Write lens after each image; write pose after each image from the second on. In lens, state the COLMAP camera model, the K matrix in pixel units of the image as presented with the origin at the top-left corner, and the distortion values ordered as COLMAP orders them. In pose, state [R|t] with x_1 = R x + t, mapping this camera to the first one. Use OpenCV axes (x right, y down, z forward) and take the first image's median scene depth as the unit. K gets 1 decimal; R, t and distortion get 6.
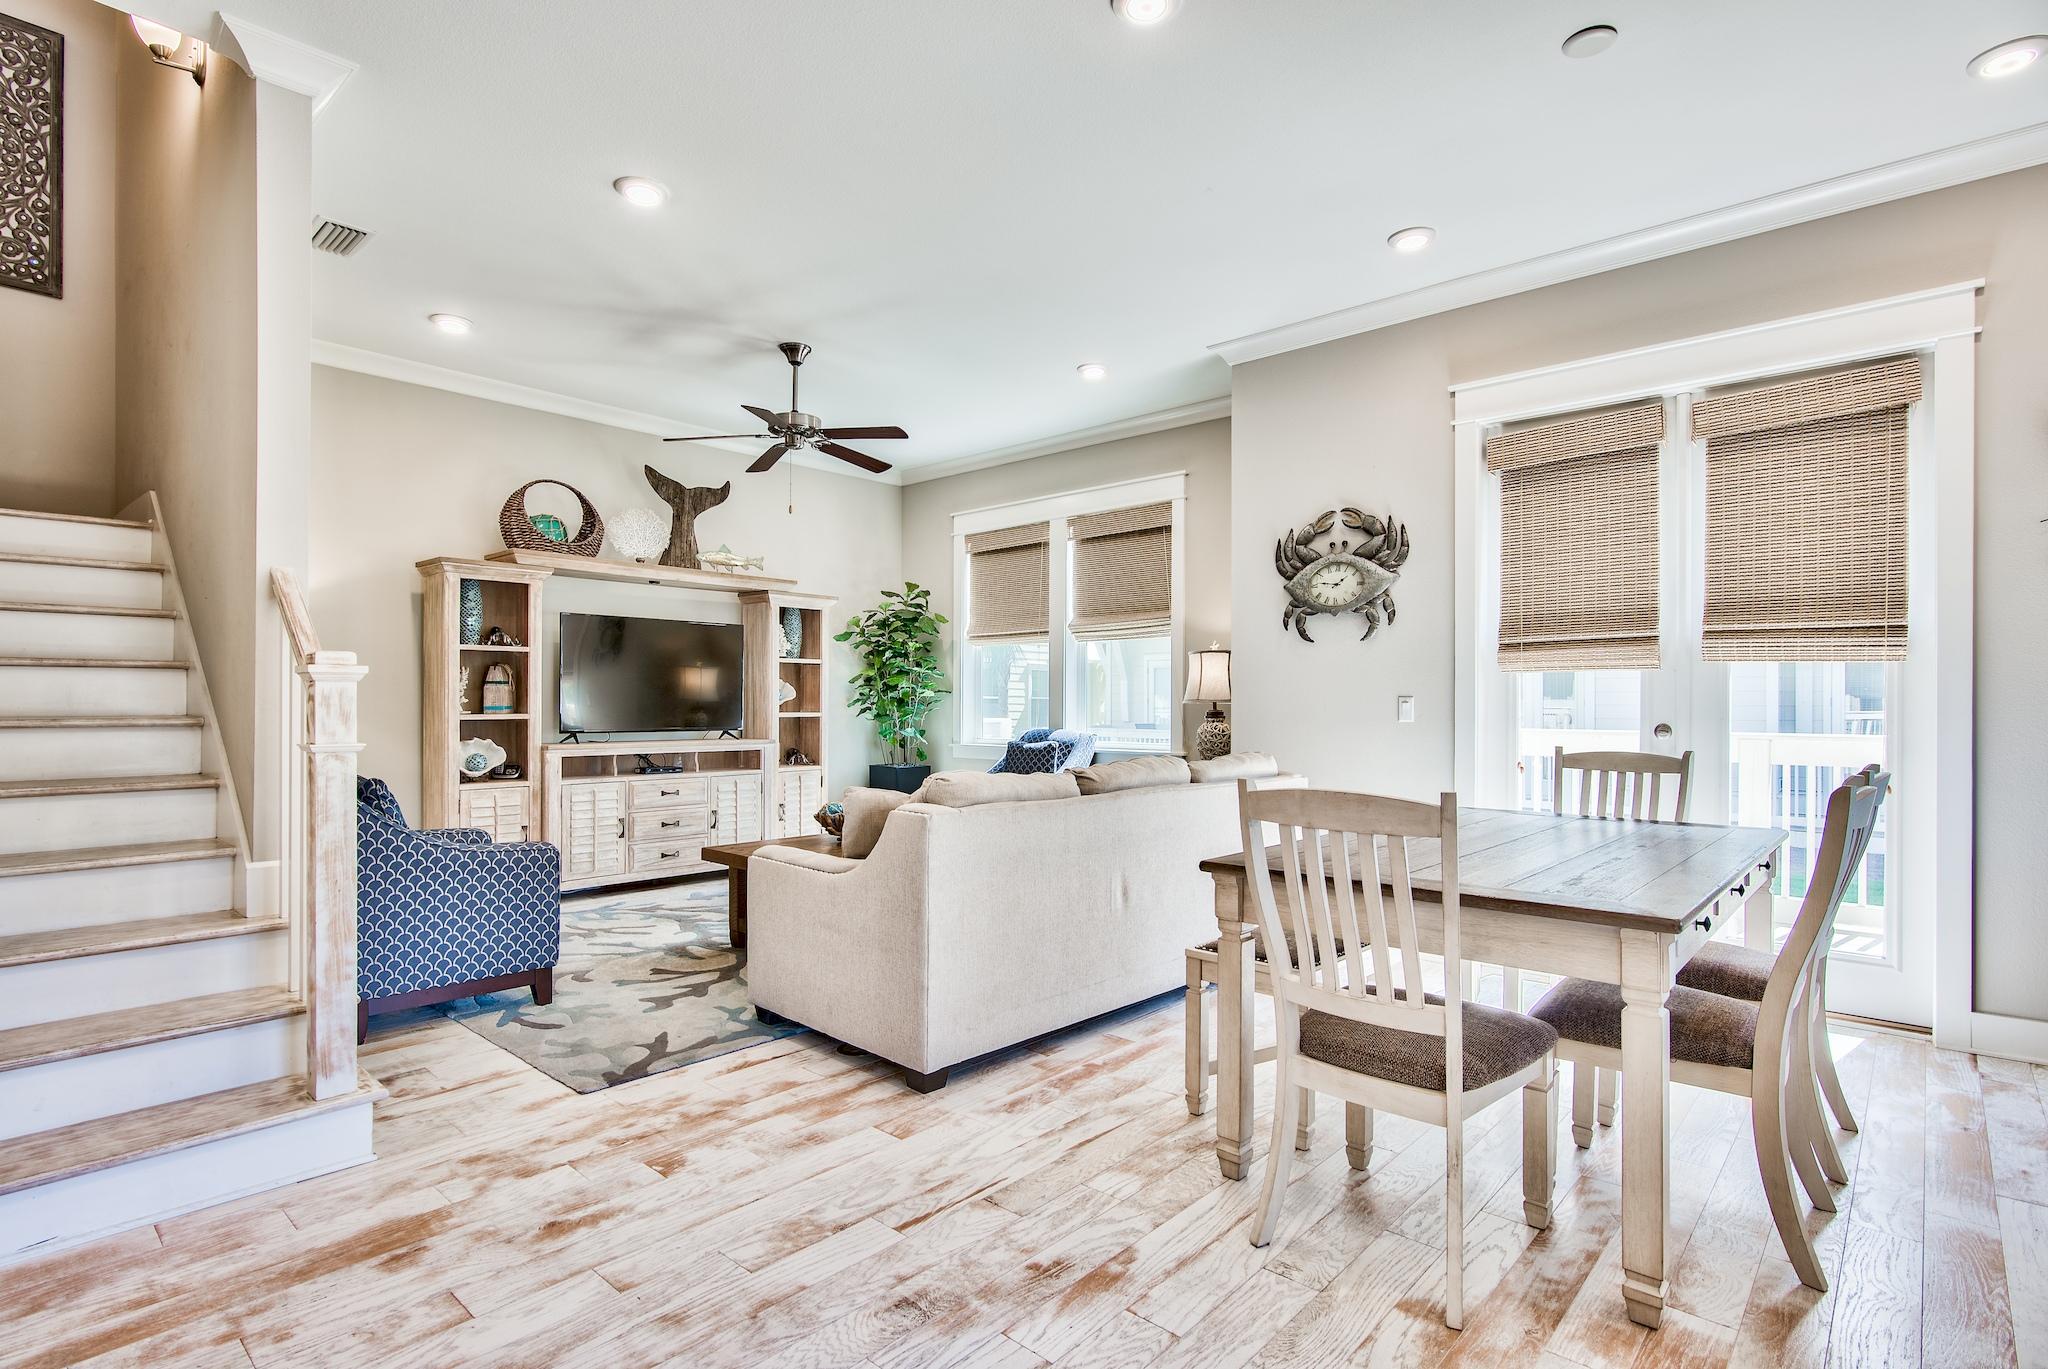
lens RADIAL K [[1011.8, 0, 1027.1], [0, 1011.8, 721.6], [0, 0, 1]] dist [-0.011163, 0.004495]
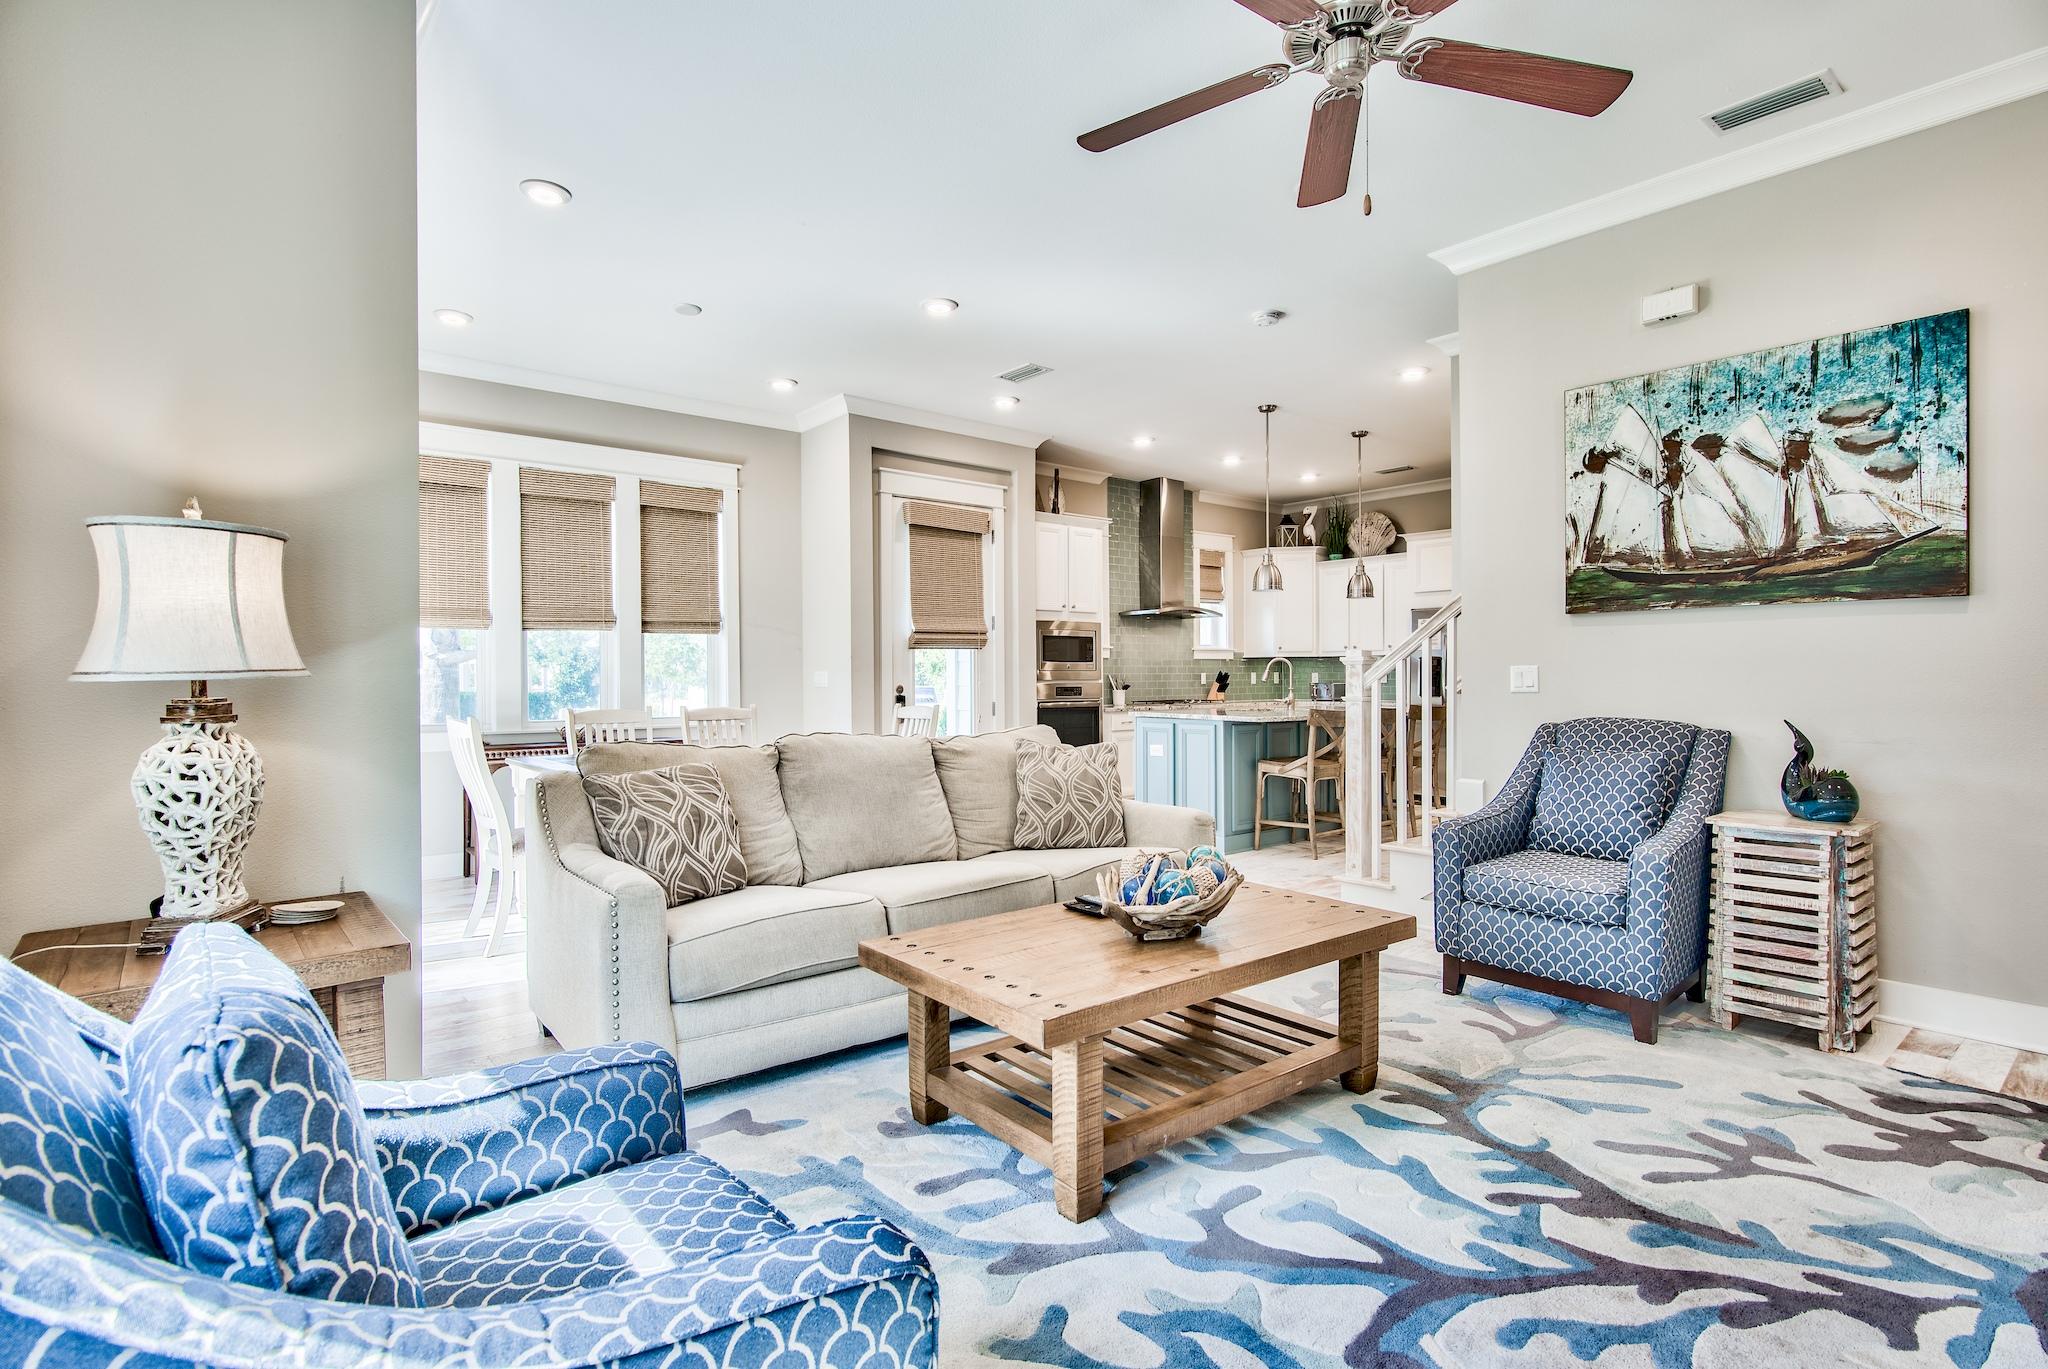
lens RADIAL K [[1011.8, 0, 1018.7], [0, 1011.8, 689.8], [0, 0, 1]] dist [-0.011163, 0.004495]
pose [[-0.989075, -0.003324, 0.147376, -0.167293], [0.000795, 0.999611, 0.027884, -0.027331], [-0.147411, 0.027696, -0.988687, 1.547596]]
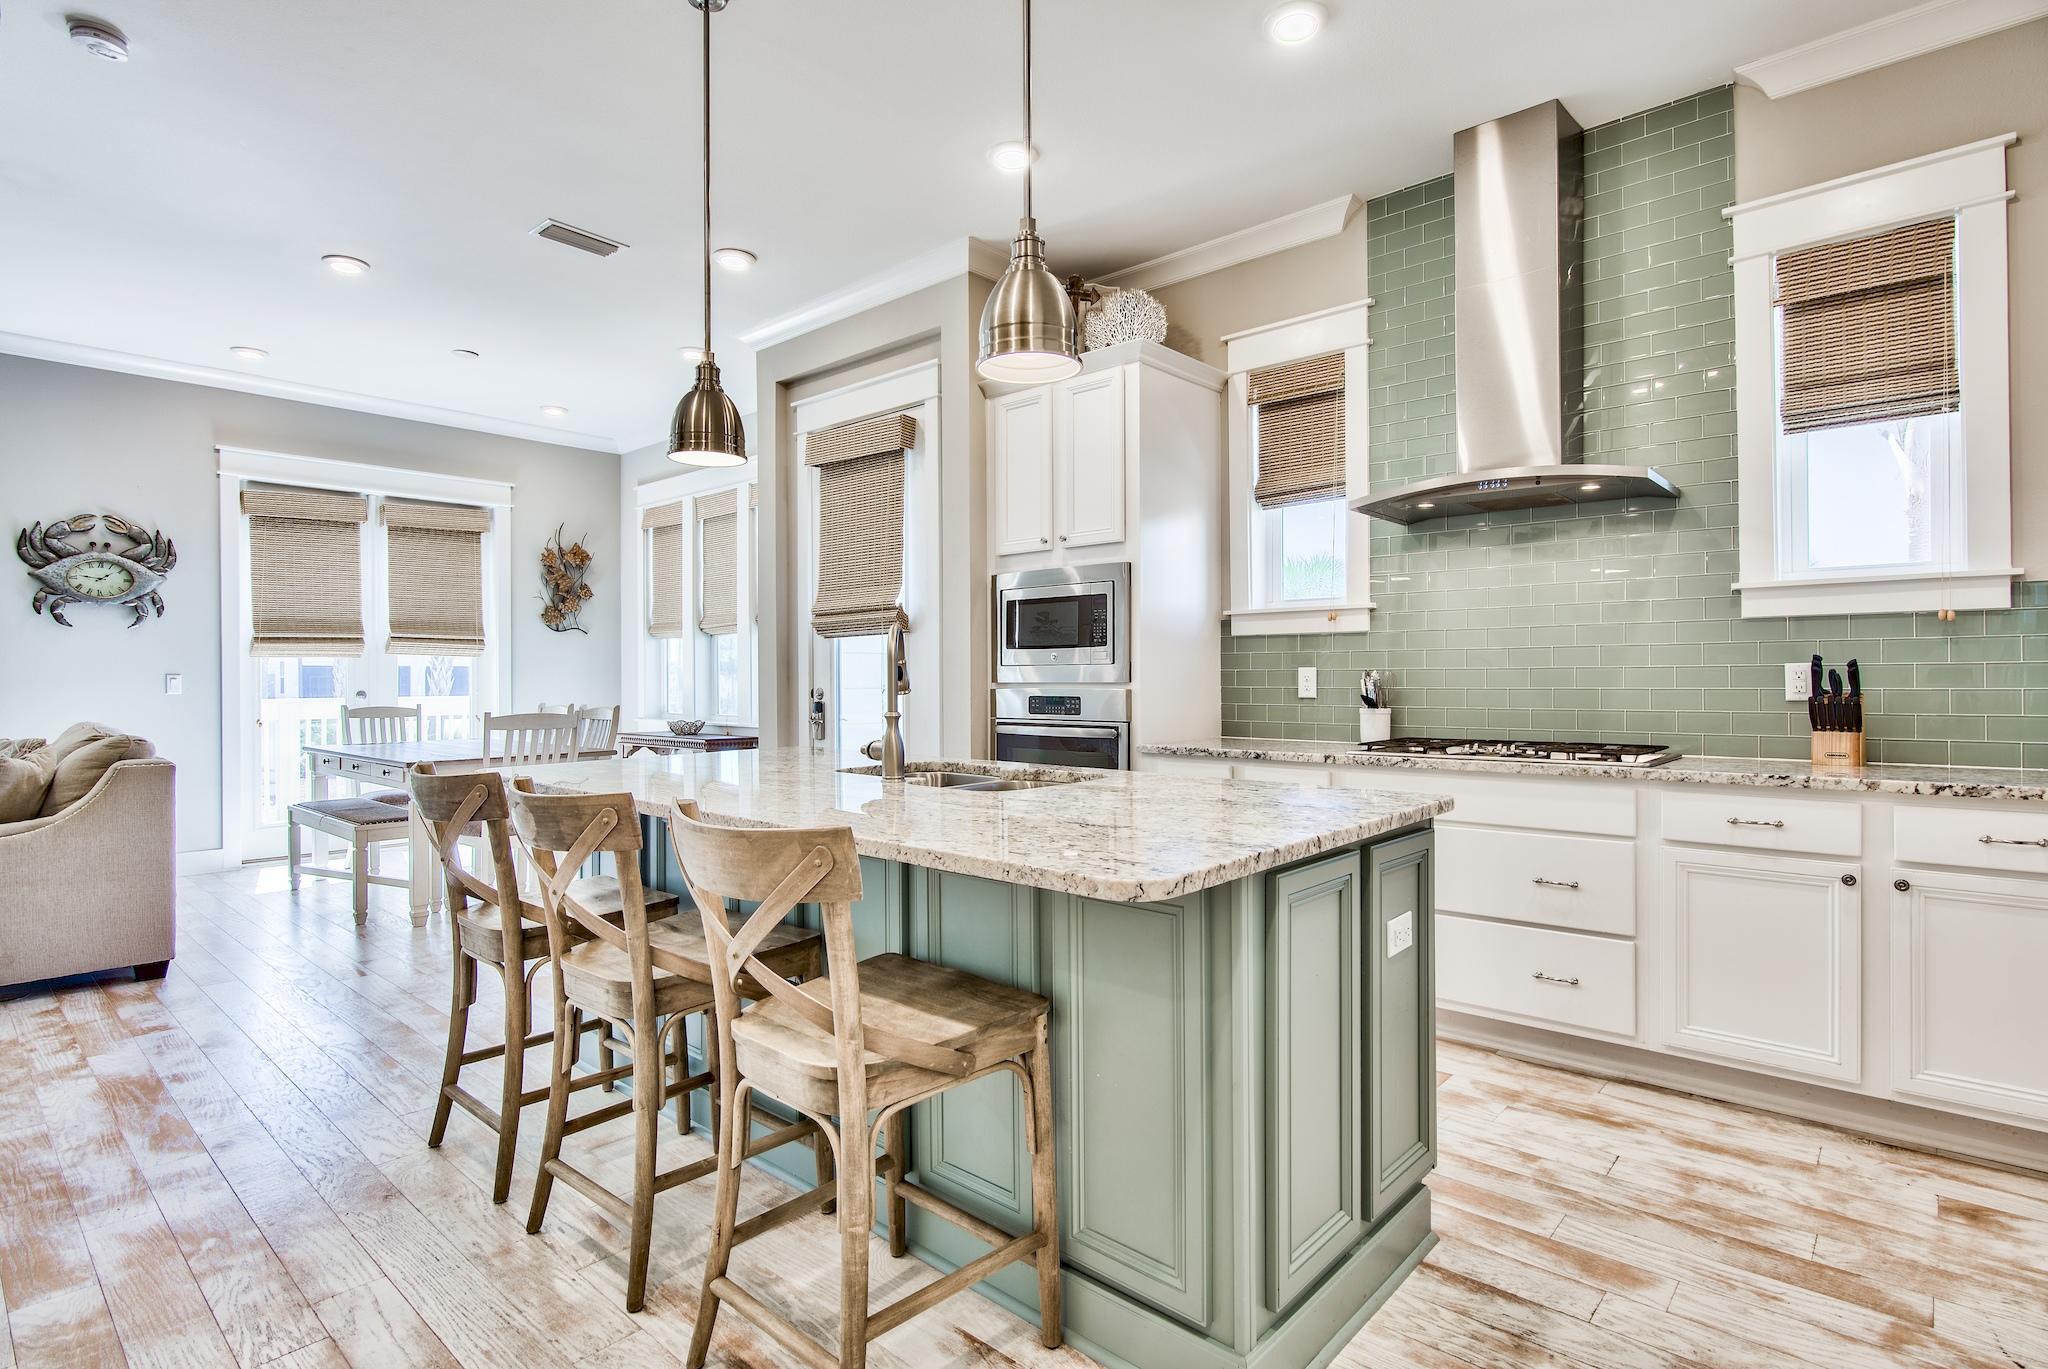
lens RADIAL K [[1011.8, 0, 1023.1], [0, 1011.8, 668.8], [0, 0, 1]] dist [-0.011163, 0.004495]
pose [[0.010233, 0.003365, 0.999942, -0.845114], [0.018843, 0.999816, -0.003557, -0.006246], [-0.999770, 0.018878, 0.010168, -0.085410]]
